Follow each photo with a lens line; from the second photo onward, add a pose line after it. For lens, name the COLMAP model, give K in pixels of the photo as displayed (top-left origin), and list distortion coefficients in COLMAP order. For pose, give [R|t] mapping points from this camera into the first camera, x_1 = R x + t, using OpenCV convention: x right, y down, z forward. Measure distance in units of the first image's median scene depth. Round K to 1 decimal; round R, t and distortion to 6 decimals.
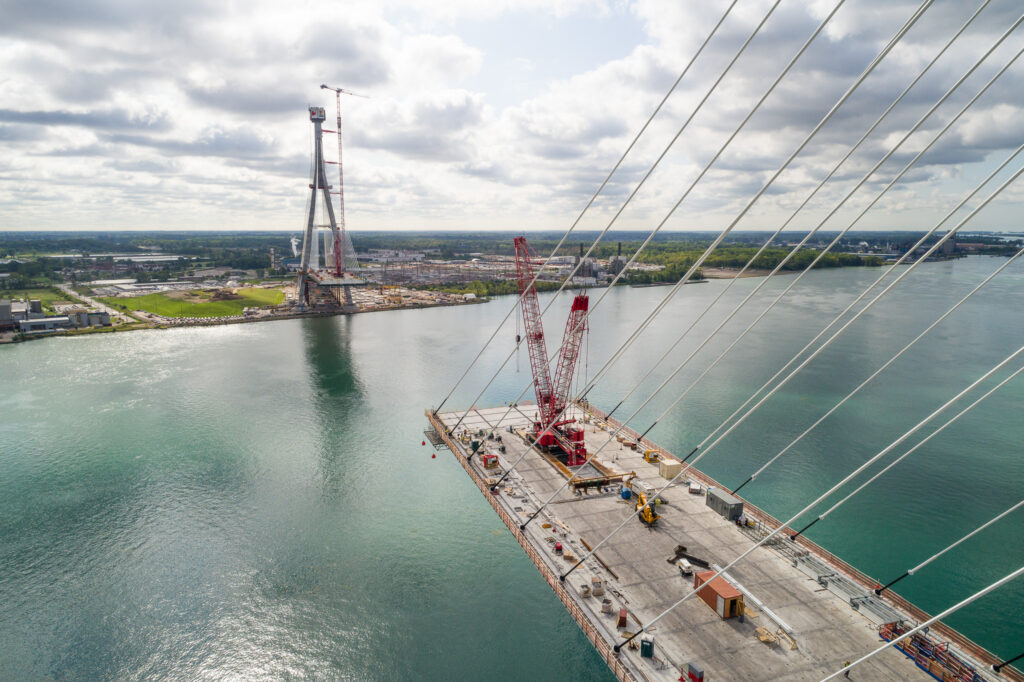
lens RADIAL K [[713.2, 0, 506.2], [0, 713.2, 341.2], [0, 0, 1]] dist [0.000026, 0.004682]
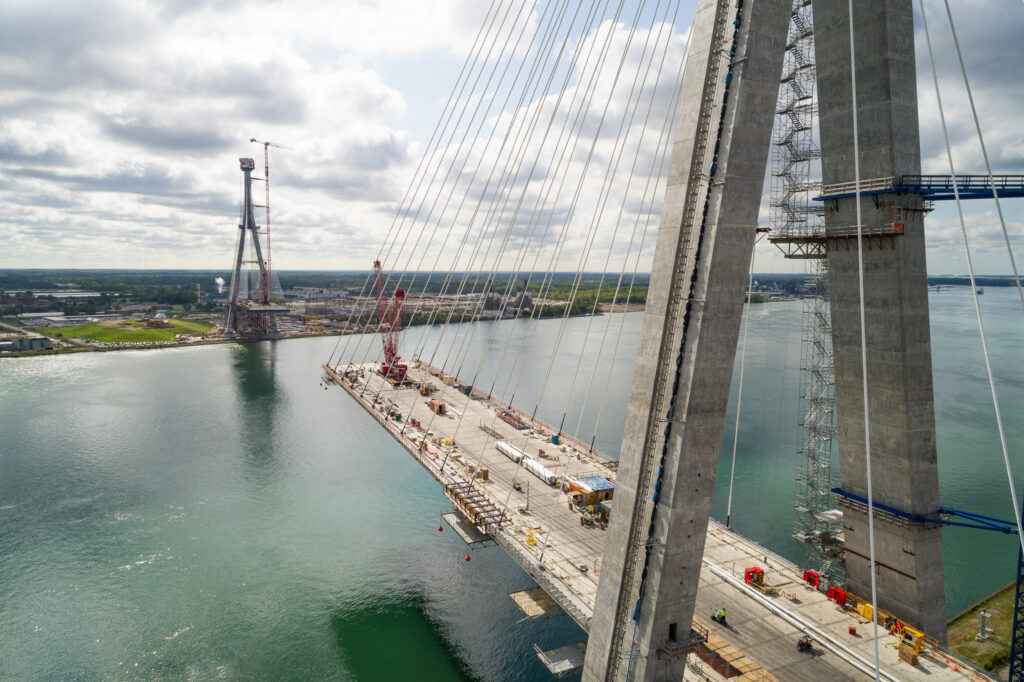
lens RADIAL K [[742.5, 0, 515.2], [0, 742.5, 344.3], [0, 0, 1]] dist [0.001282, 0.002961]
pose [[0.995147, -0.003332, 0.098345, 0.023494], [0.008986, 0.998327, -0.057110, 0.021898], [-0.097990, 0.057716, 0.993512, -0.109821]]
